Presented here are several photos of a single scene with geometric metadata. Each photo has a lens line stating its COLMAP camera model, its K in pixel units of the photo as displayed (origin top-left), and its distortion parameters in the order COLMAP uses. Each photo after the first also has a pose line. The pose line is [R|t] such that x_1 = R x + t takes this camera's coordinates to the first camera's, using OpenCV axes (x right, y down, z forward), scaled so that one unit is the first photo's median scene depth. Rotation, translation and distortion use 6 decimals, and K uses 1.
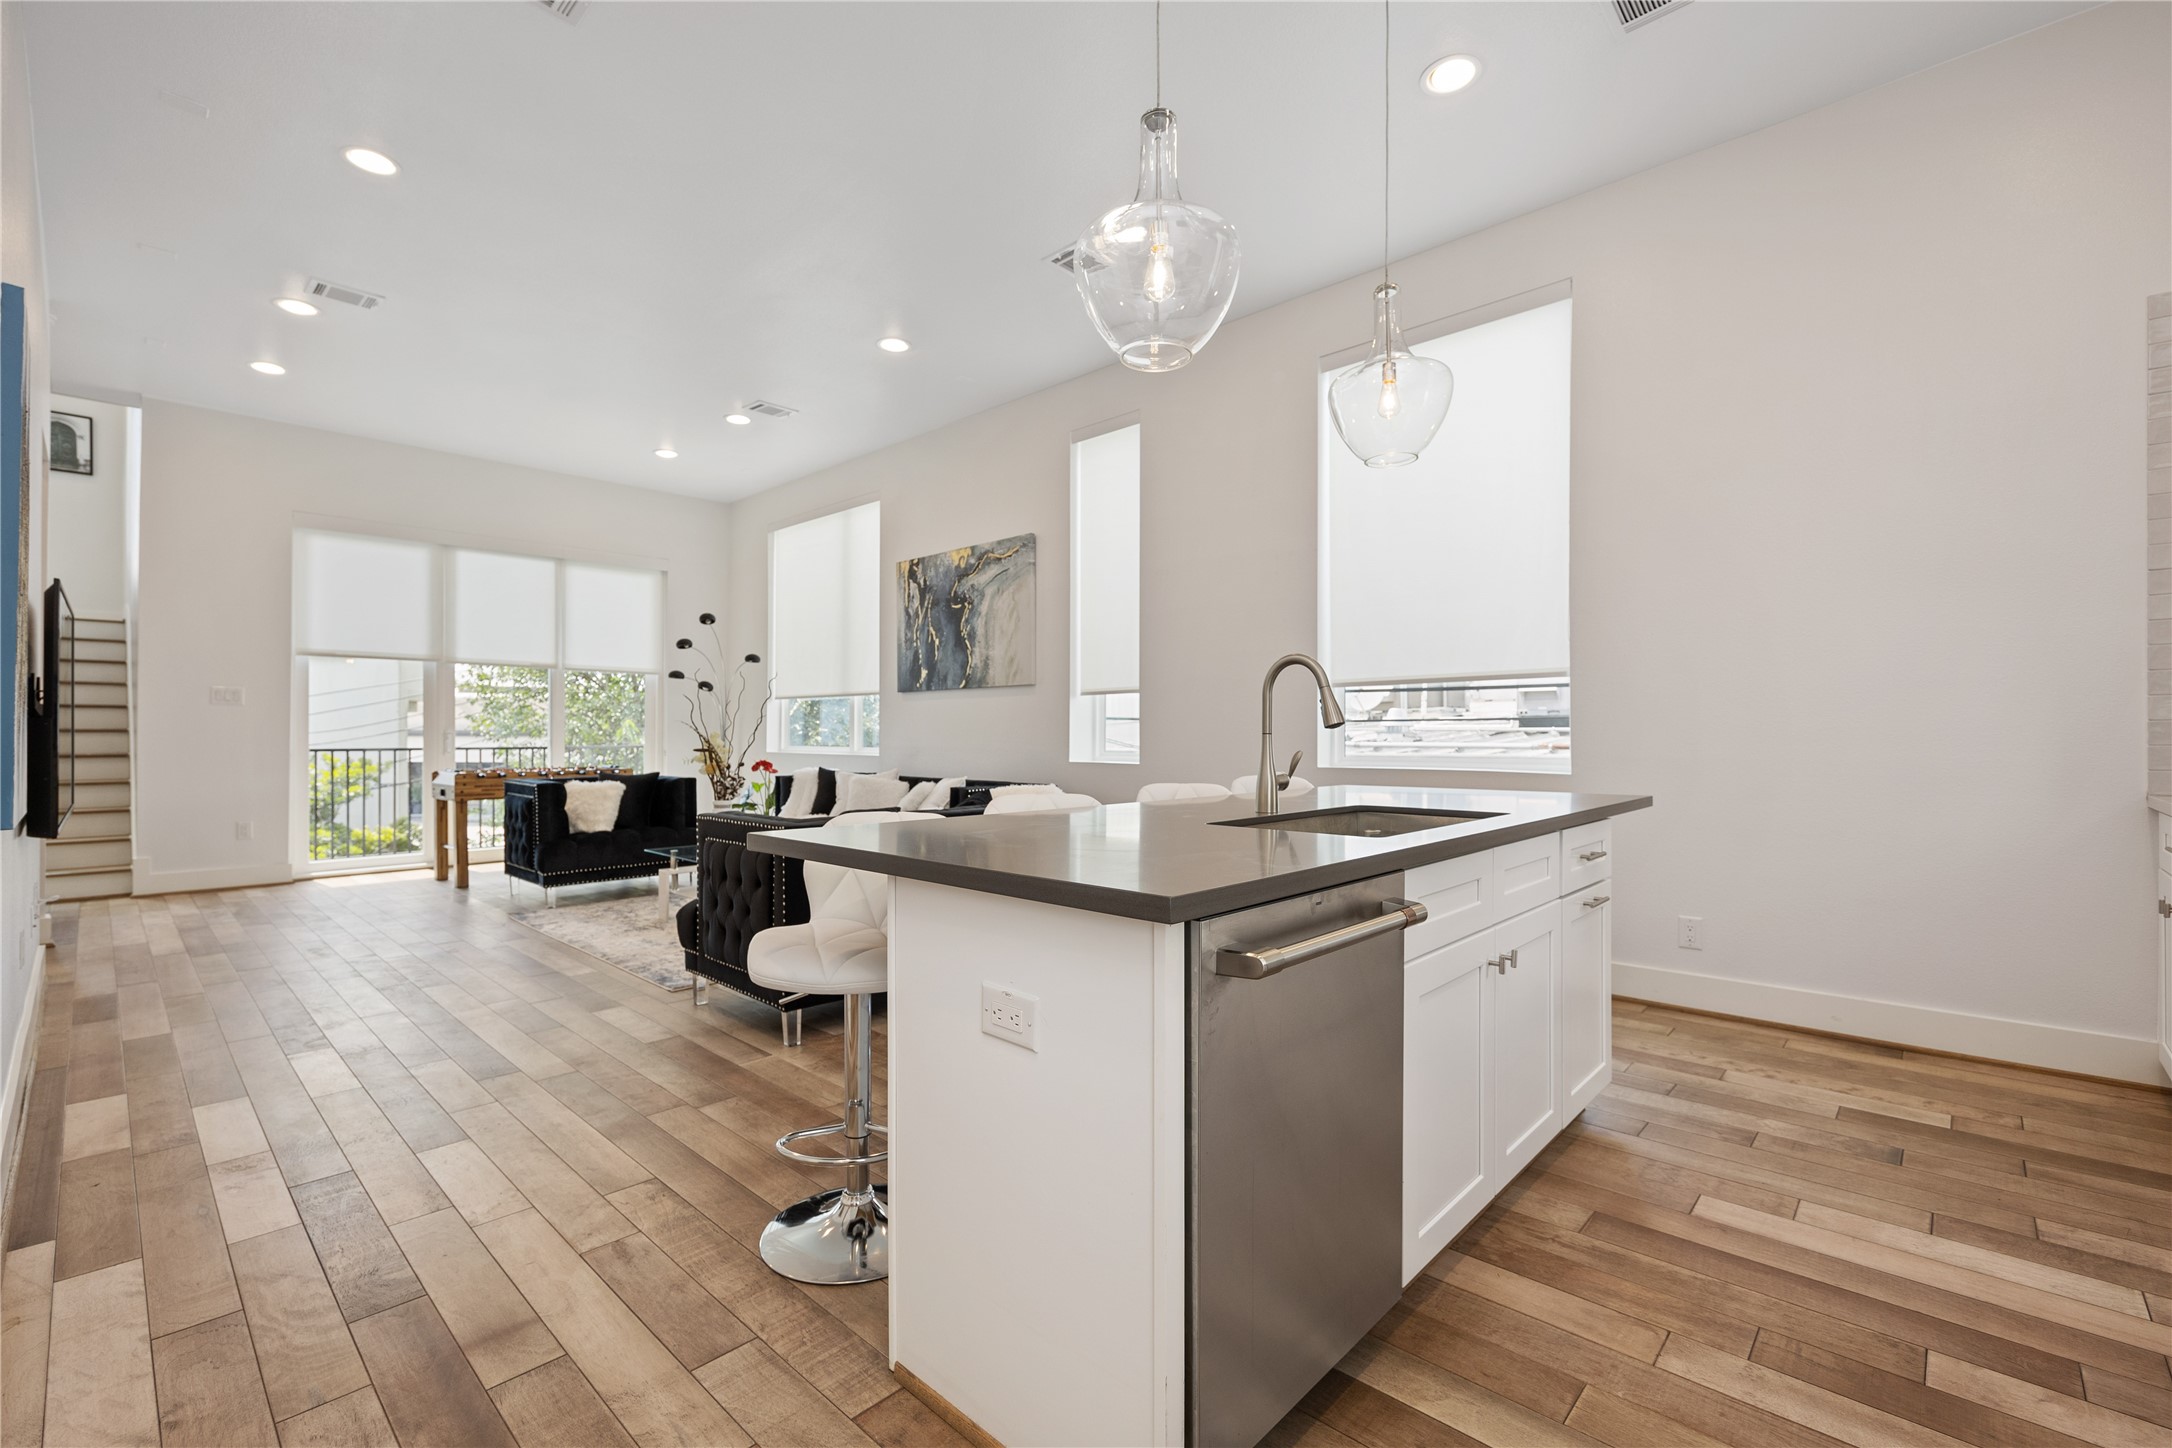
lens RADIAL K [[934.5, 0, 1087.4], [0, 934.5, 731.1], [0, 0, 1]] dist [0.003505, 0.000309]
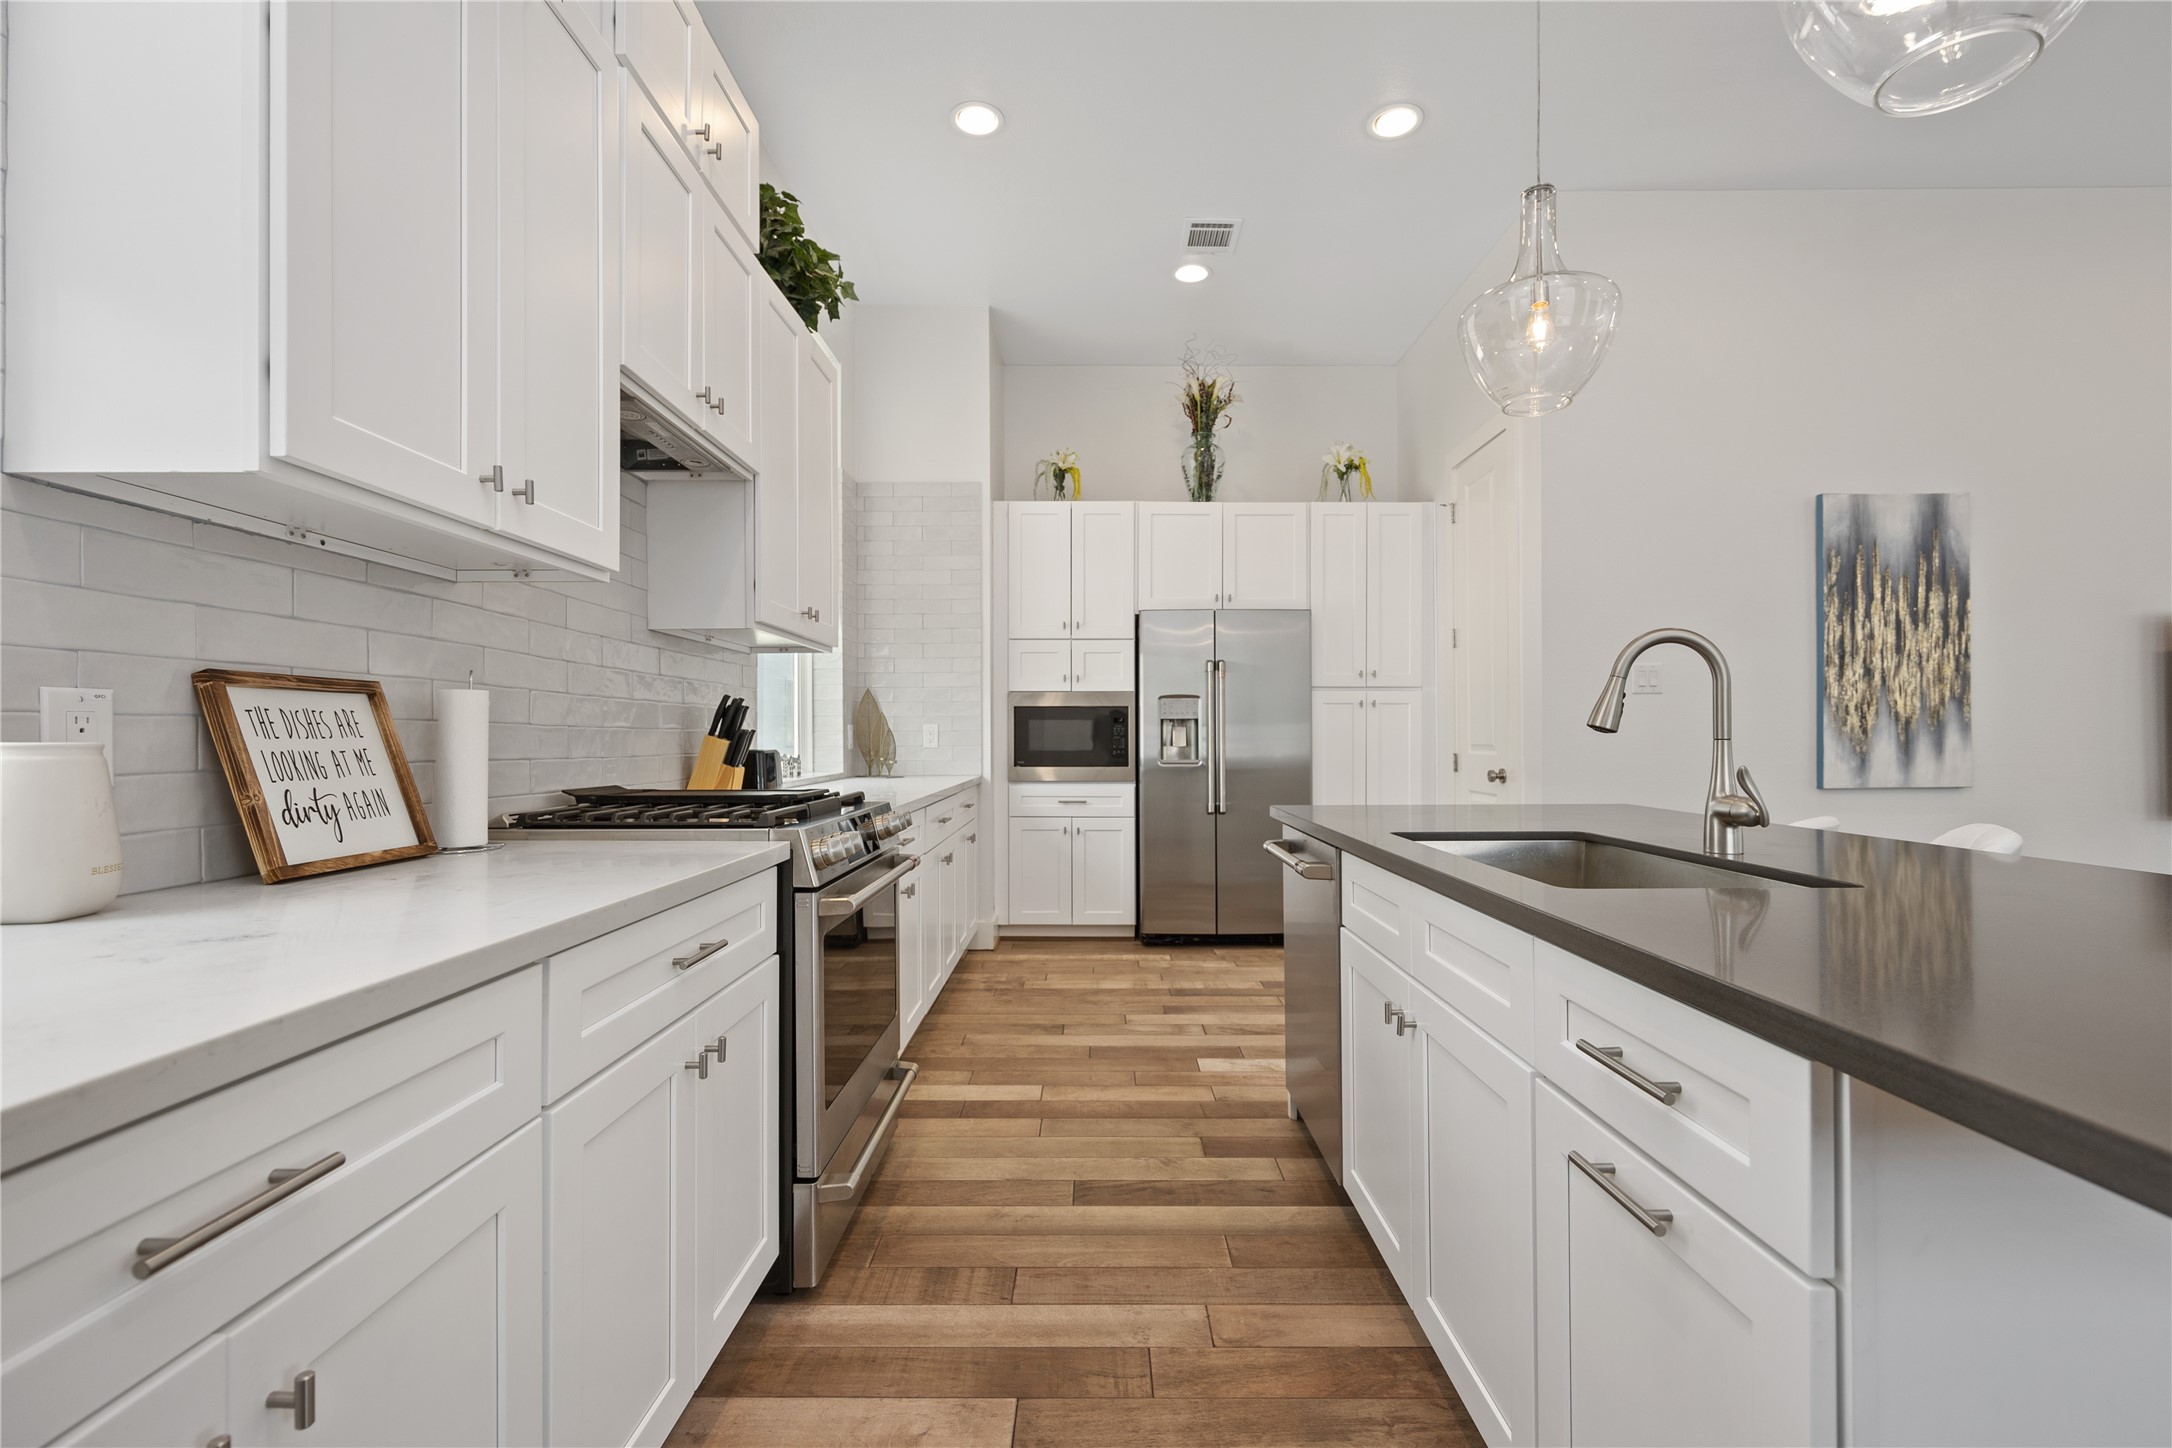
lens RADIAL K [[934.5, 0, 1095.8], [0, 934.5, 737.7], [0, 0, 1]] dist [0.003505, 0.000309]
pose [[-0.732042, 0.003229, -0.681251, 1.281034], [0.005032, 0.999987, -0.000666, -0.000673], [0.681240, -0.003916, -0.732049, 1.519711]]
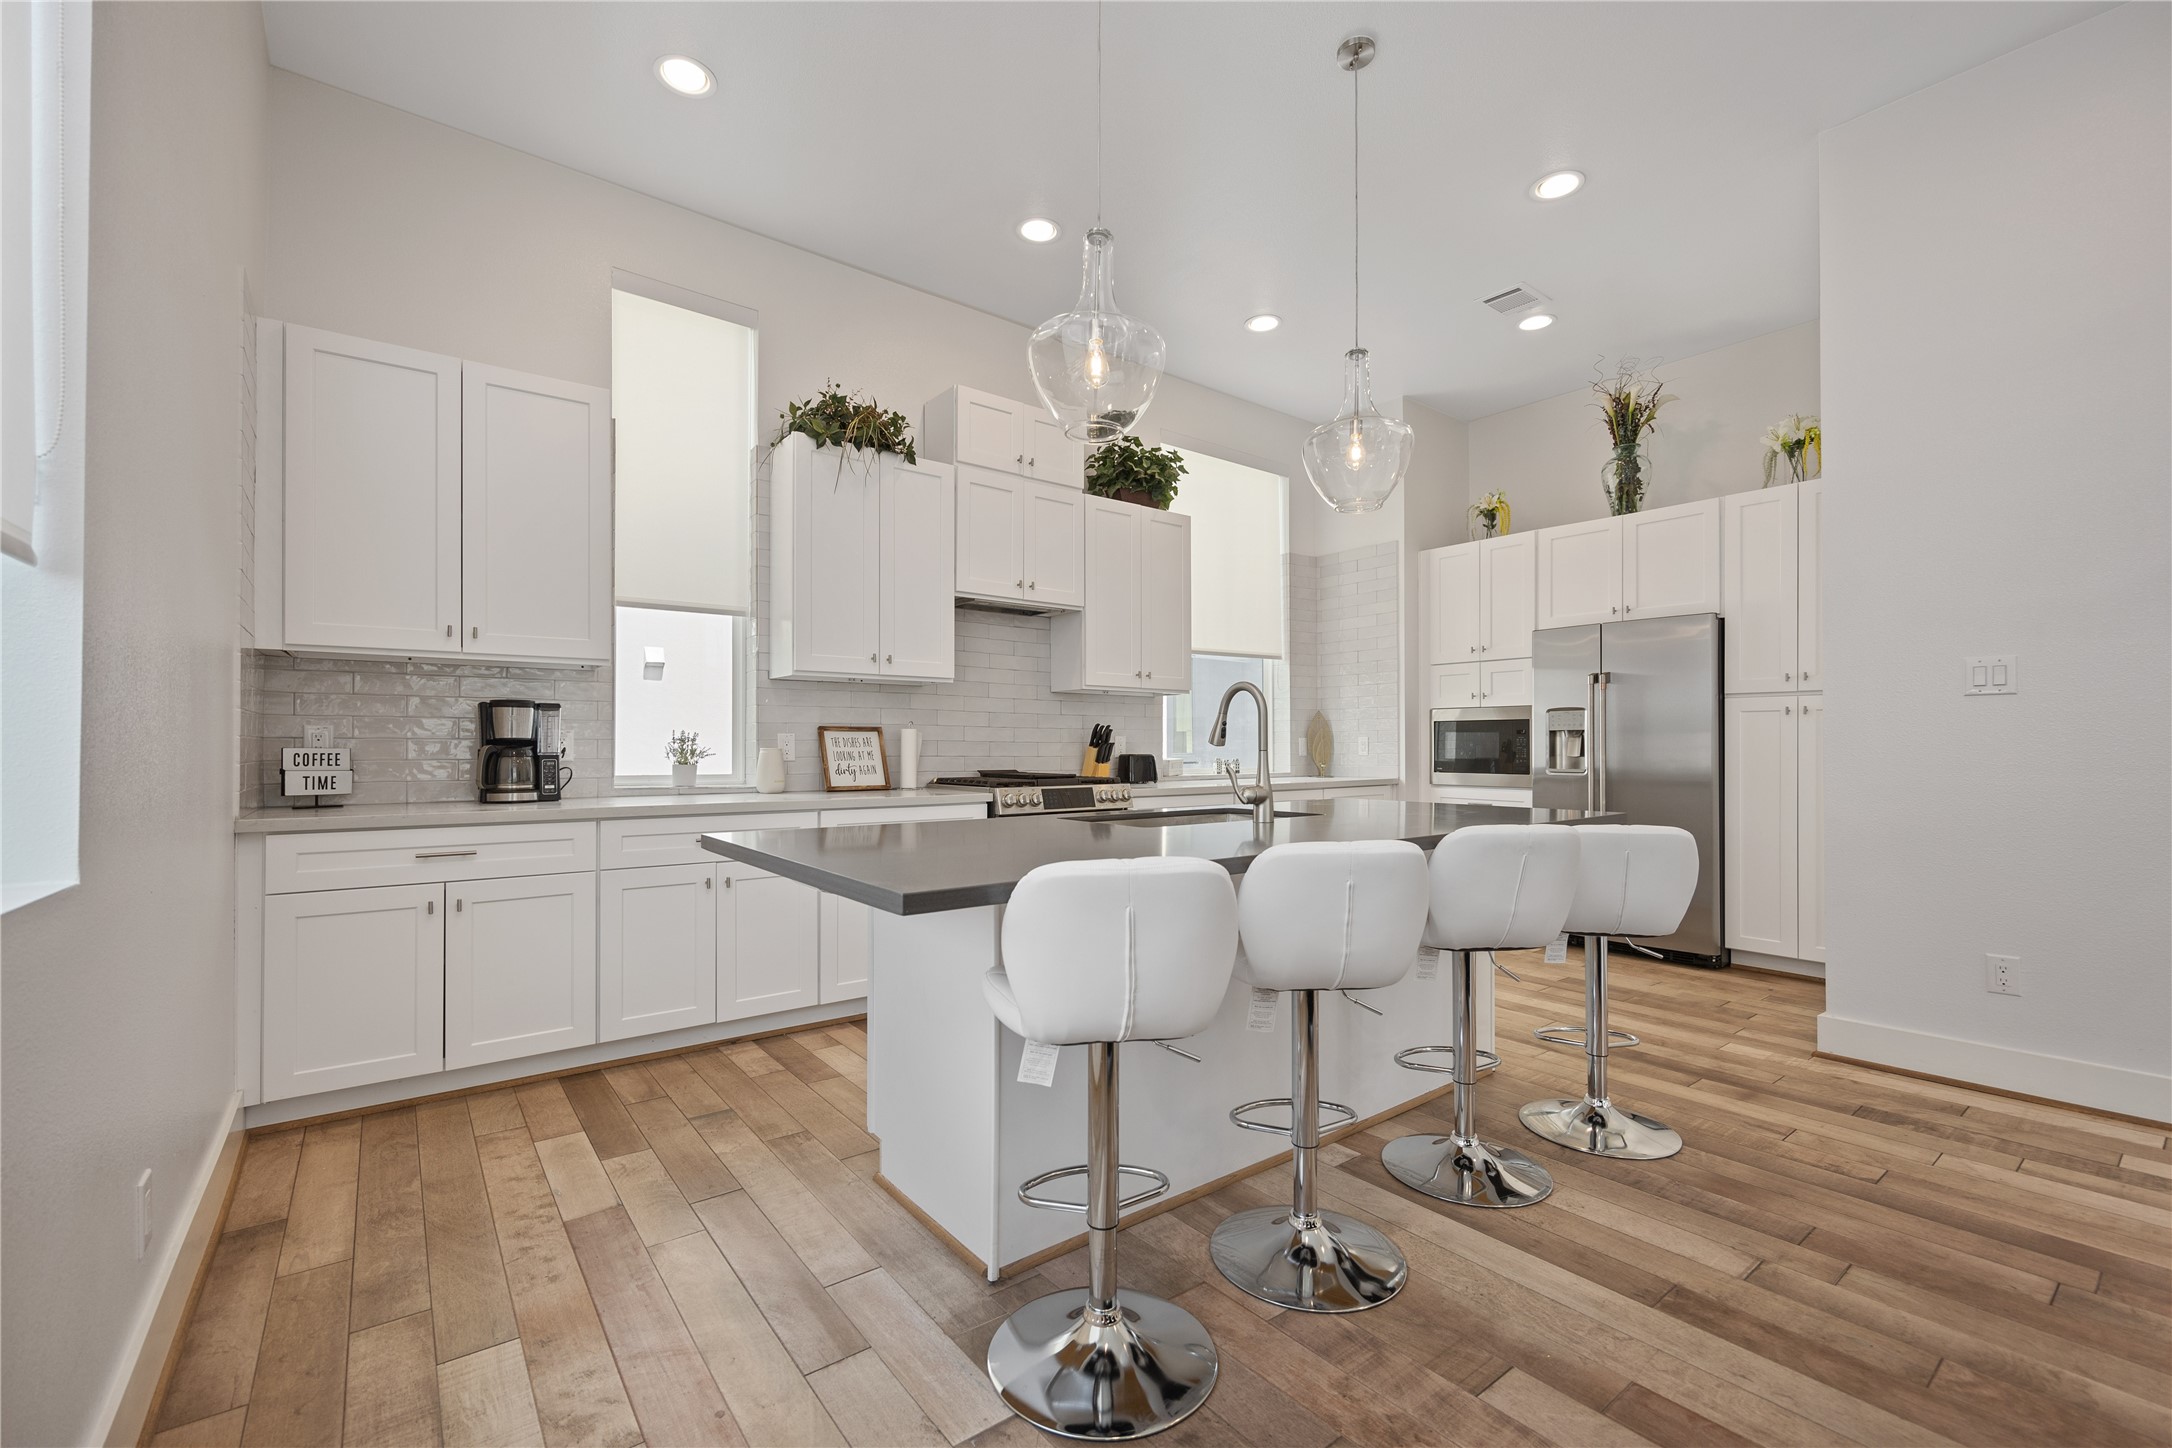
lens RADIAL K [[934.5, 0, 1094.5], [0, 934.5, 731.2], [0, 0, 1]] dist [0.003505, 0.000309]
pose [[-0.988601, 0.003622, 0.150514, 0.285807], [0.000518, 0.999786, -0.020659, 0.004641], [-0.150557, -0.020346, -0.988392, 2.719457]]
